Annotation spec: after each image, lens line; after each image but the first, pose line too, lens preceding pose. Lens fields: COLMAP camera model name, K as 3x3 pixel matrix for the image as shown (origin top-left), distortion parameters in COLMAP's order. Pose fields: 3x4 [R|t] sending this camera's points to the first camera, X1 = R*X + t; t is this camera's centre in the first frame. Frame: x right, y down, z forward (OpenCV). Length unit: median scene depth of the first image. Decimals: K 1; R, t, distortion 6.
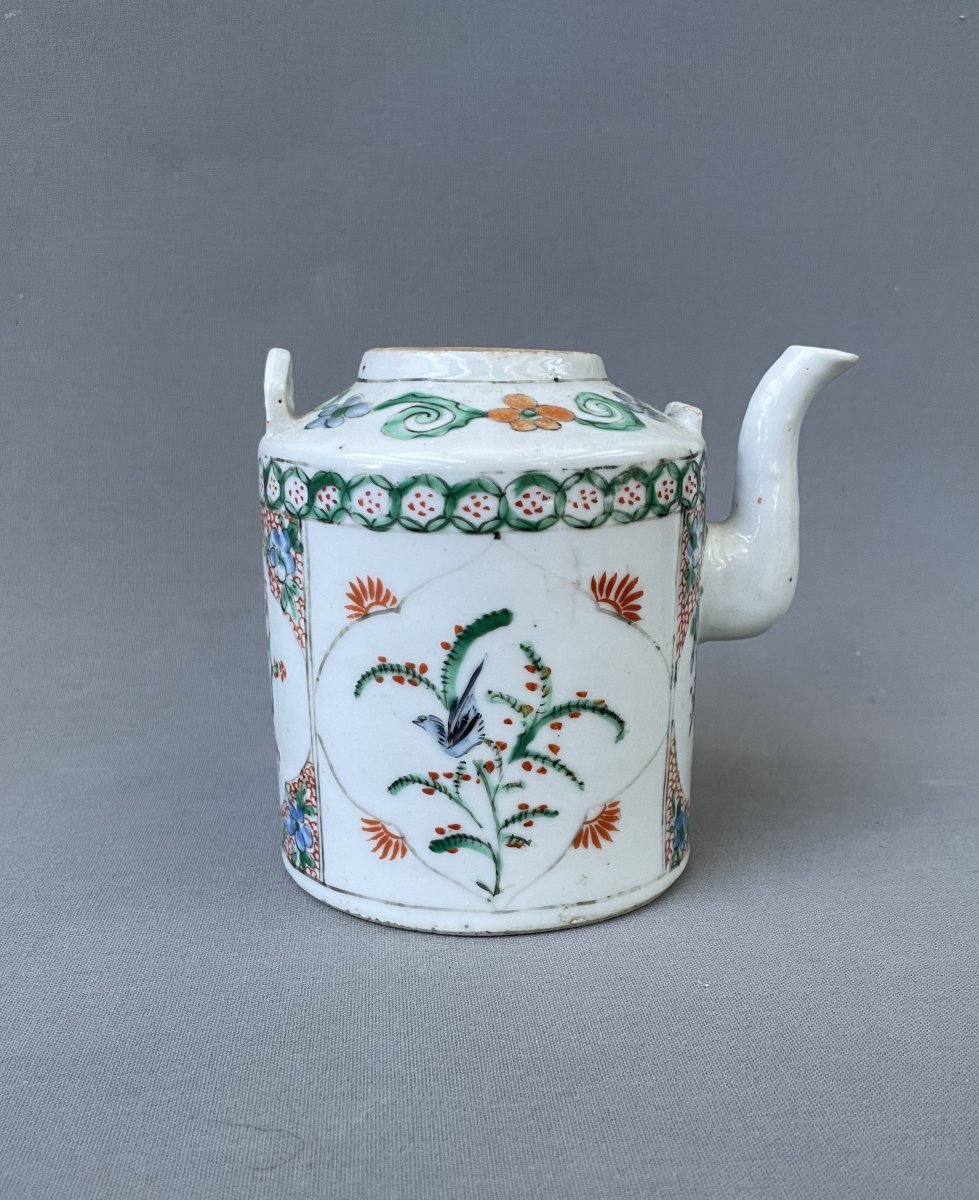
lens RADIAL K [[1093.0, 0, 489.5], [0, 1093.0, 600.0], [0, 0, 1]] dist [0.084371, -0.000581]
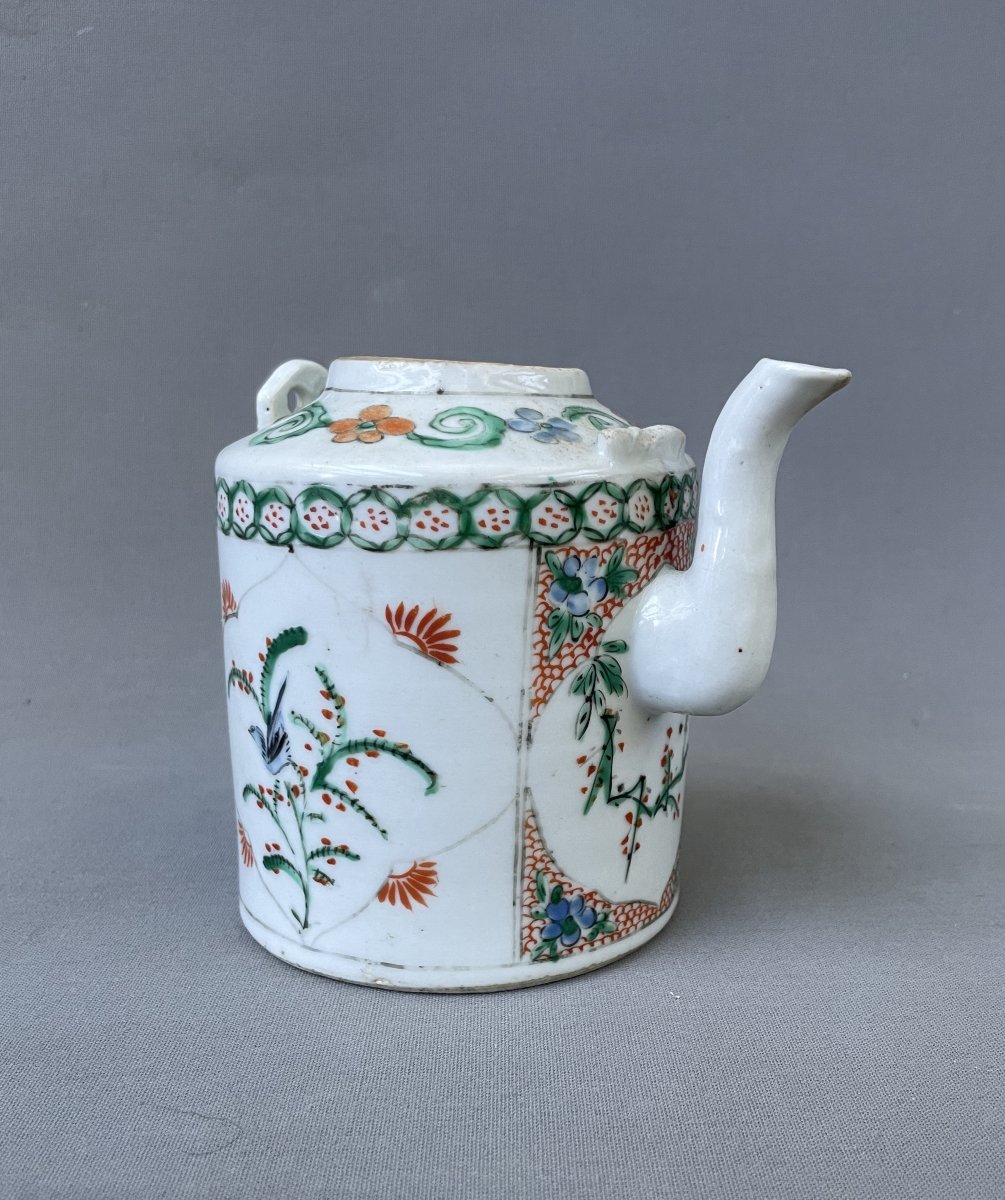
lens RADIAL K [[1134.5, 0, 677.4], [0, 1134.5, 607.7], [0, 0, 1]] dist [0.074171, -0.003330]
pose [[0.838211, 0.118753, -0.532259, 0.786628], [-0.134700, 0.990846, 0.008941, -0.059271], [0.528448, 0.064201, 0.846535, 0.319250]]
